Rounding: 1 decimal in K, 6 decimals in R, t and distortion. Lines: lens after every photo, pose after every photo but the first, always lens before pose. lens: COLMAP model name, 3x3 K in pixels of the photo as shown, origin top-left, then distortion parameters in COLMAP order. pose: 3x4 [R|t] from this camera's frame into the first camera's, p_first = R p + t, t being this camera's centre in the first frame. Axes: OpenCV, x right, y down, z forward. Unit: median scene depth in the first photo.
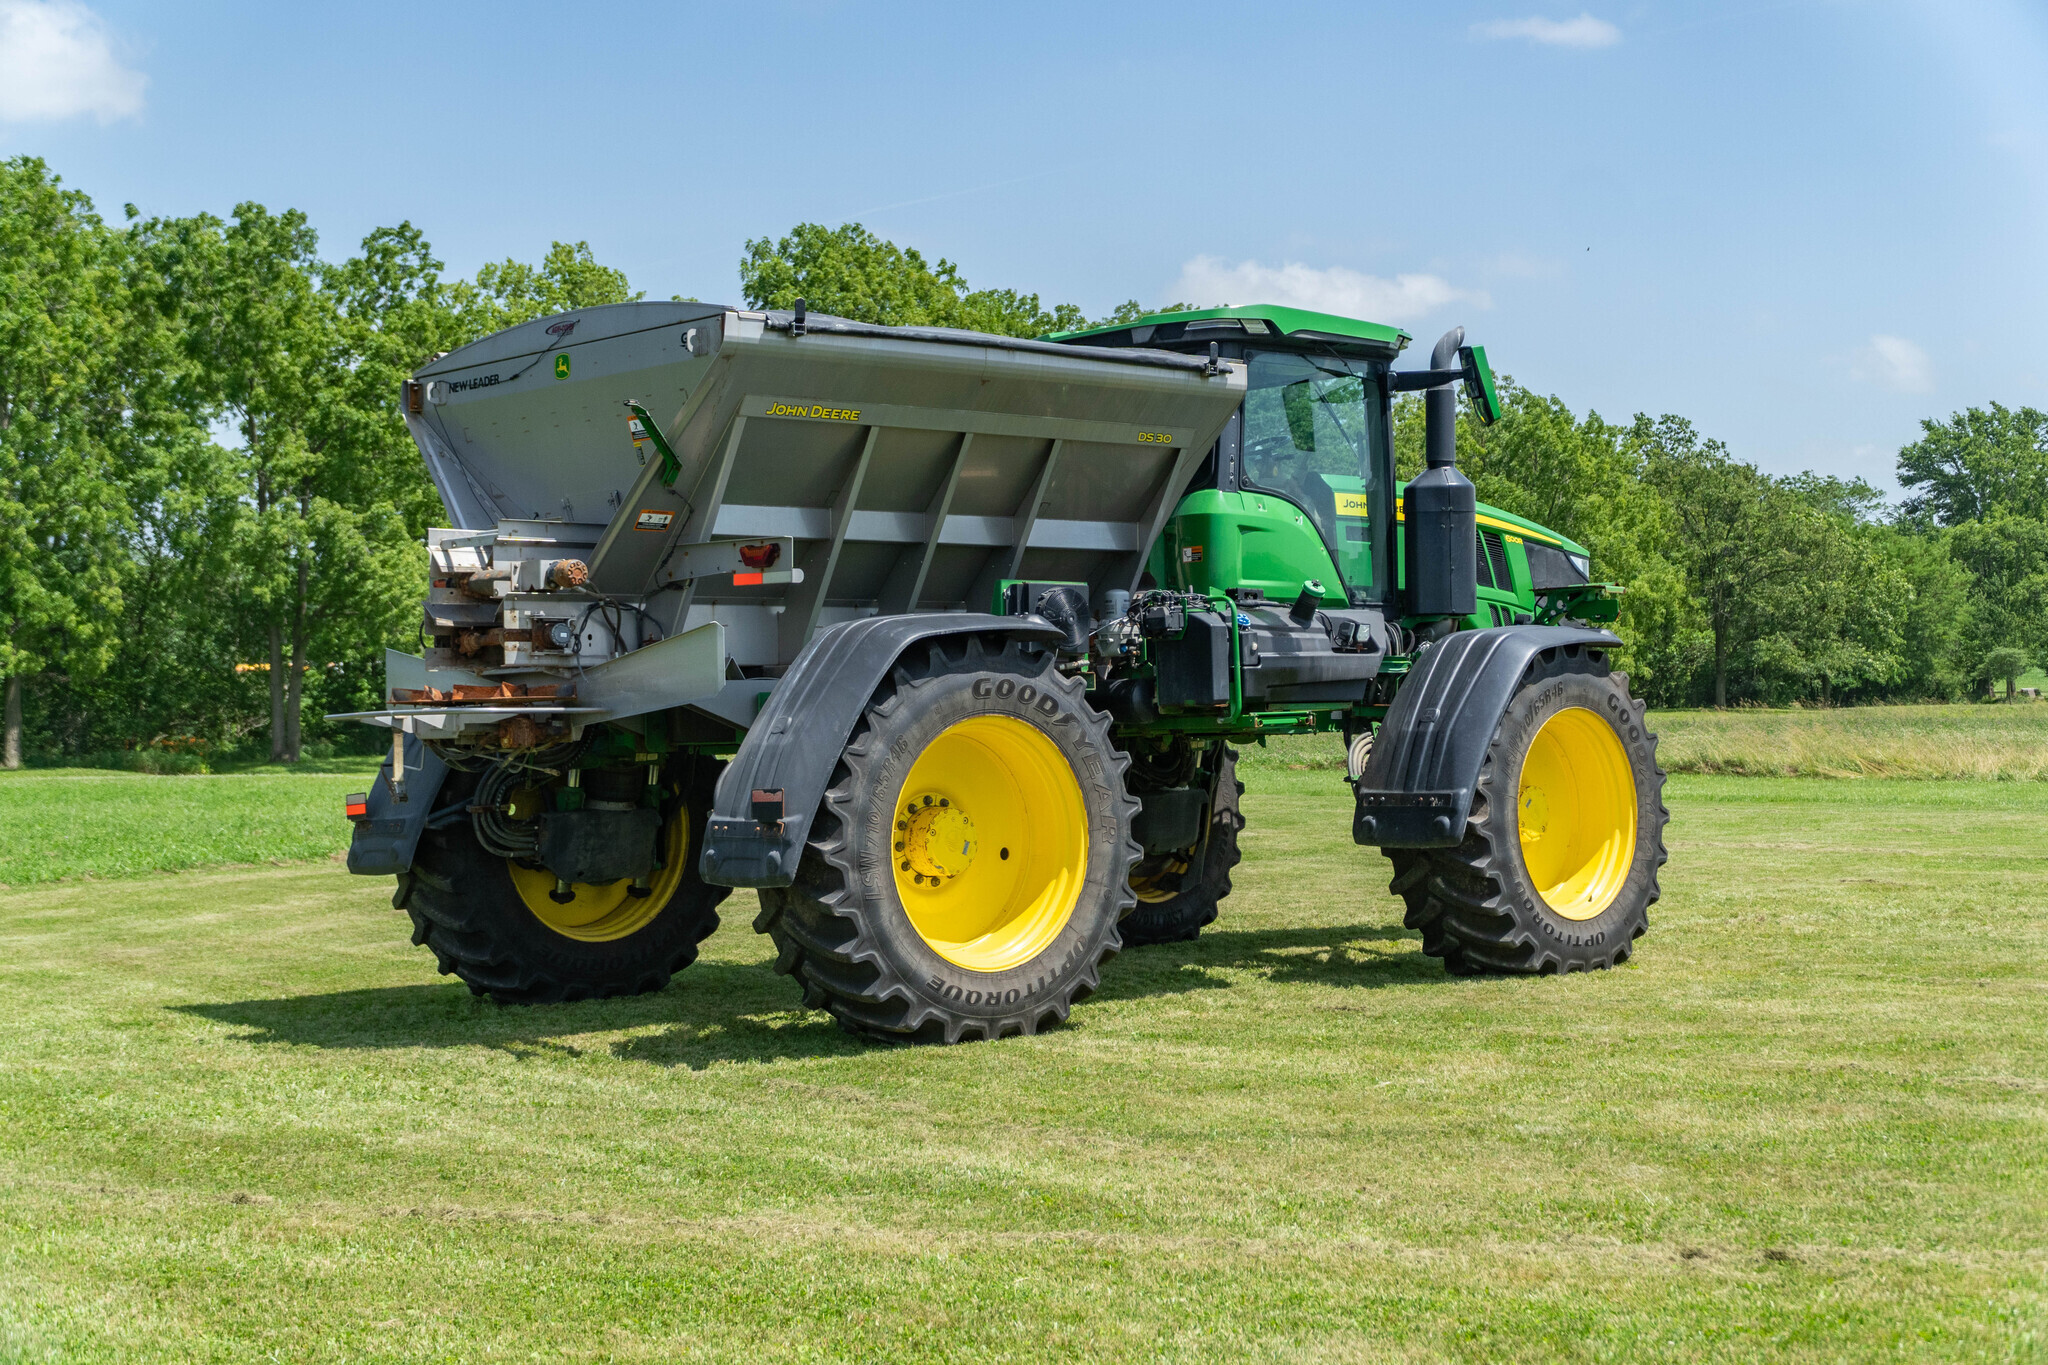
lens RADIAL K [[2878.5, 0, 1011.7], [0, 2878.5, 681.4], [0, 0, 1]] dist [0.055815, -0.072410]
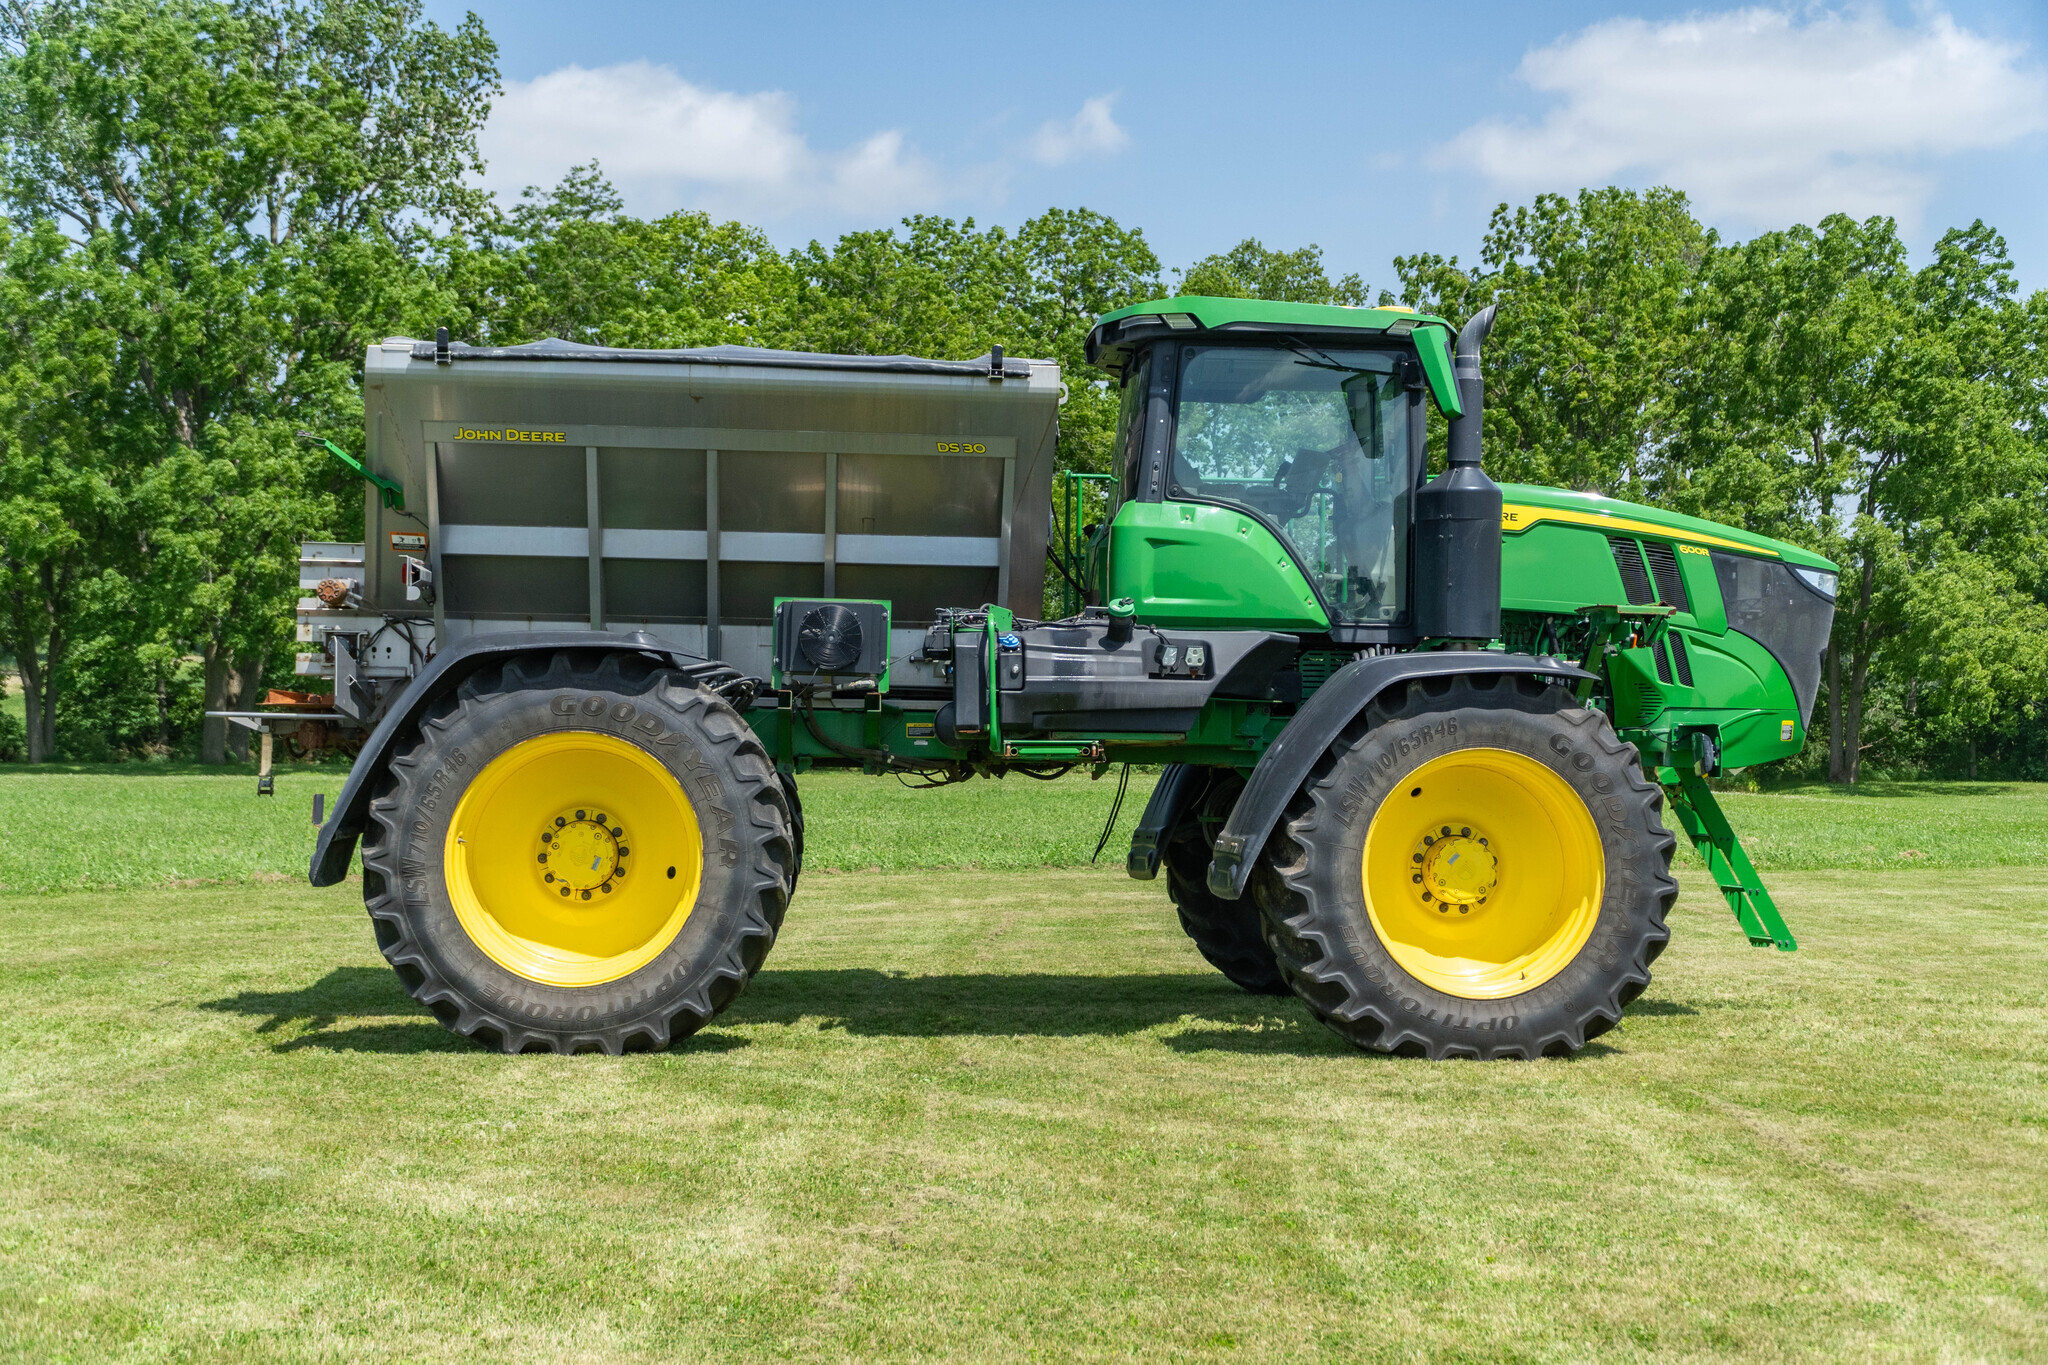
lens RADIAL K [[2878.5, 0, 1011.7], [0, 2878.5, 681.4], [0, 0, 1]] dist [0.055815, -0.072410]
pose [[0.796417, 0.018121, -0.604476, 0.642010], [-0.022121, 0.999755, 0.000827, -0.008947], [0.604343, 0.012713, 0.796623, 0.257541]]
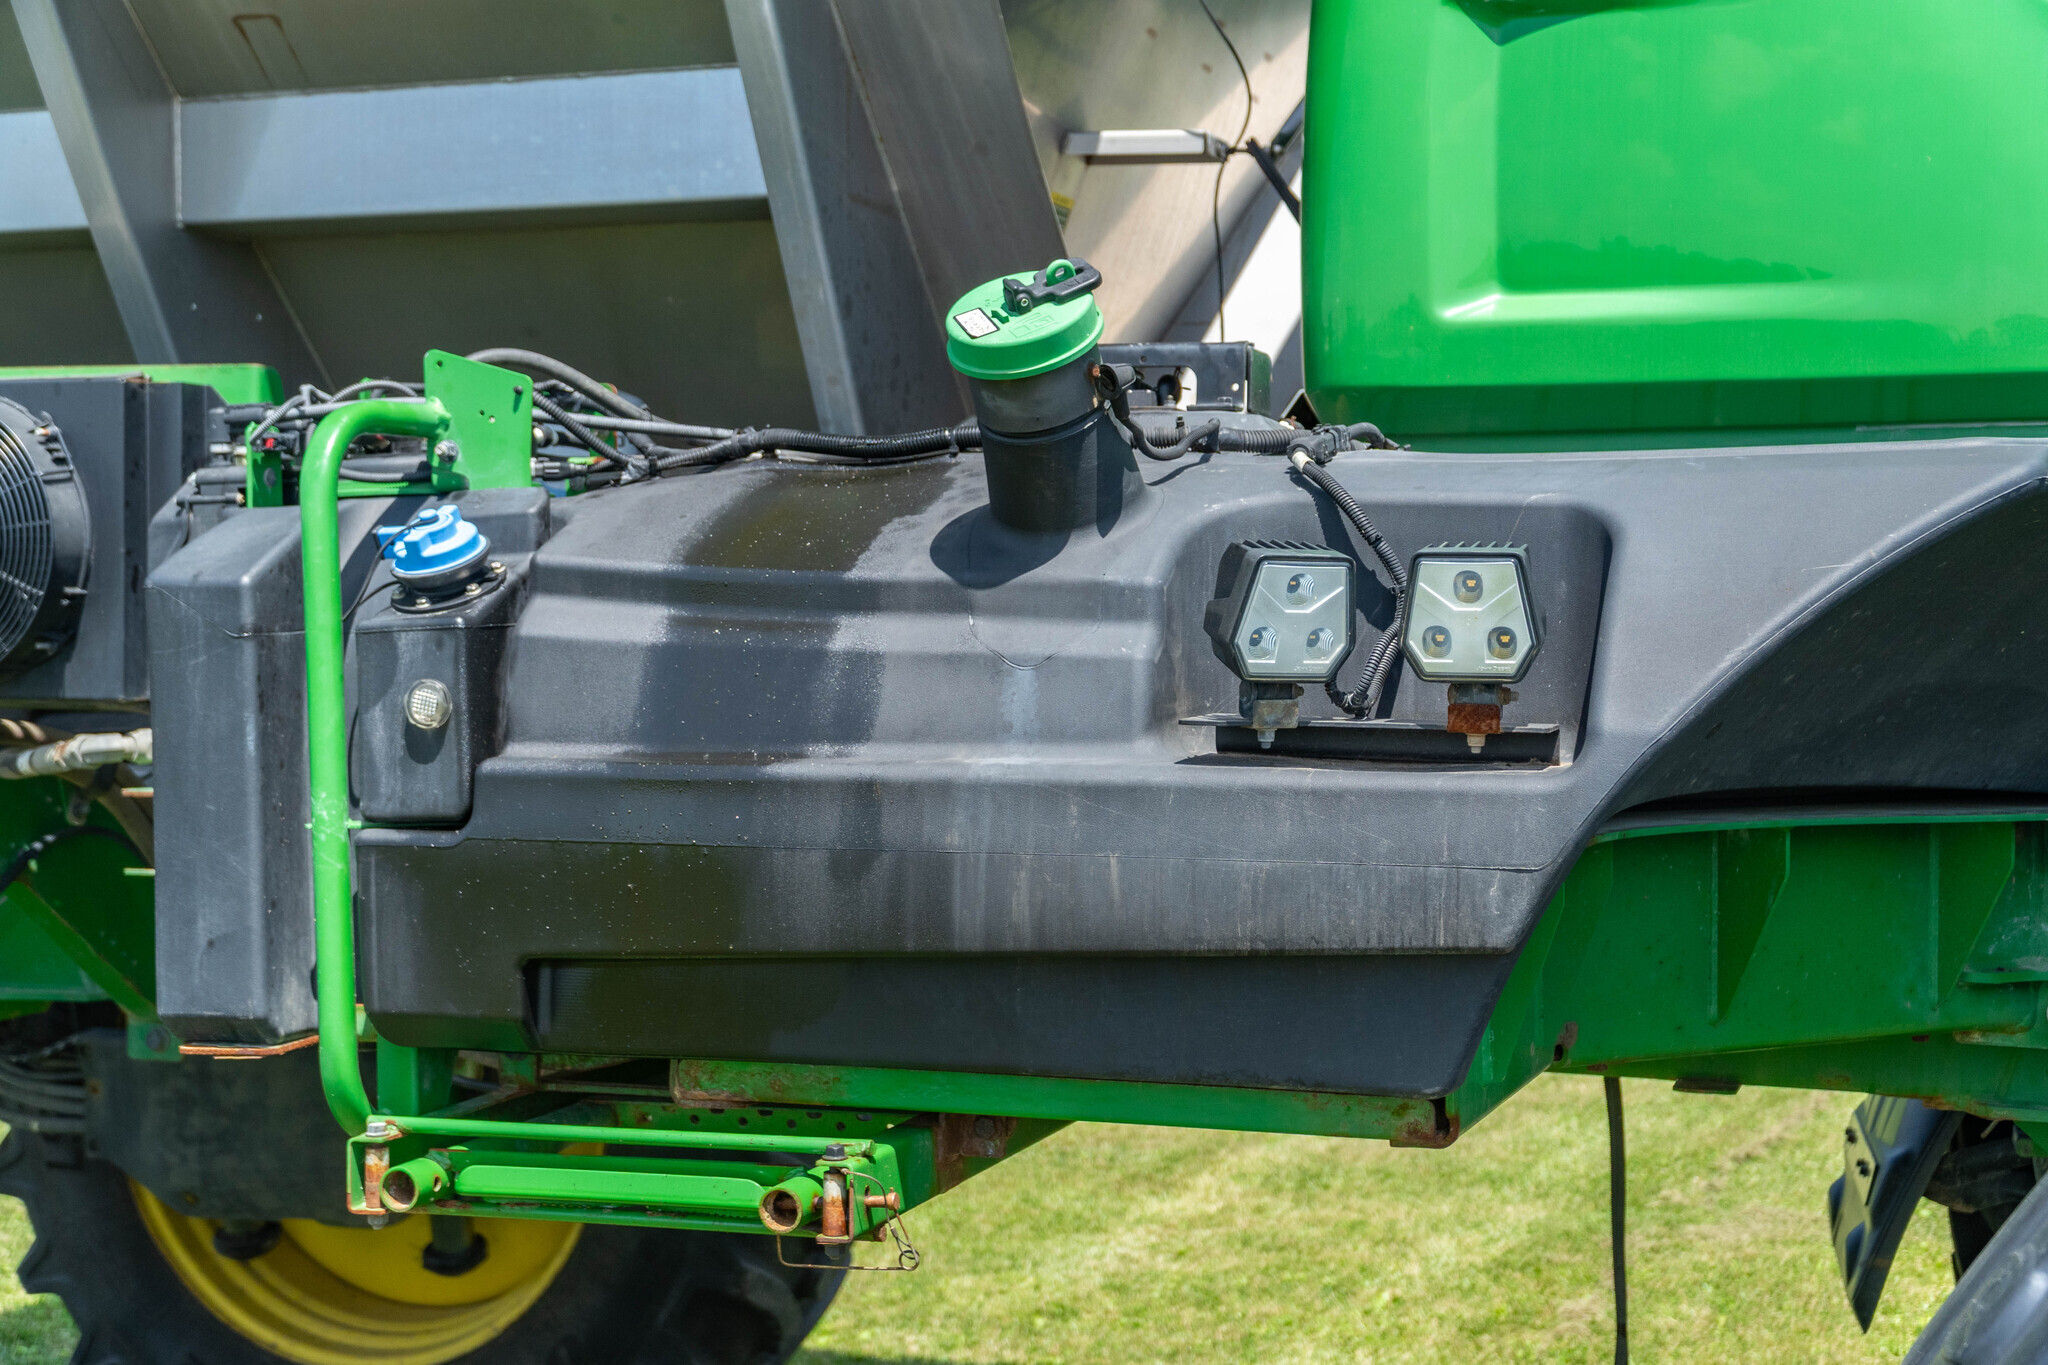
lens RADIAL K [[2878.5, 0, 1011.7], [0, 2878.5, 681.4], [0, 0, 1]] dist [0.055815, -0.072410]
pose [[0.528488, 0.046948, -0.847642, 0.237611], [0.006924, 0.998198, 0.059604, -0.023052], [0.848913, -0.037369, 0.527210, 0.938627]]
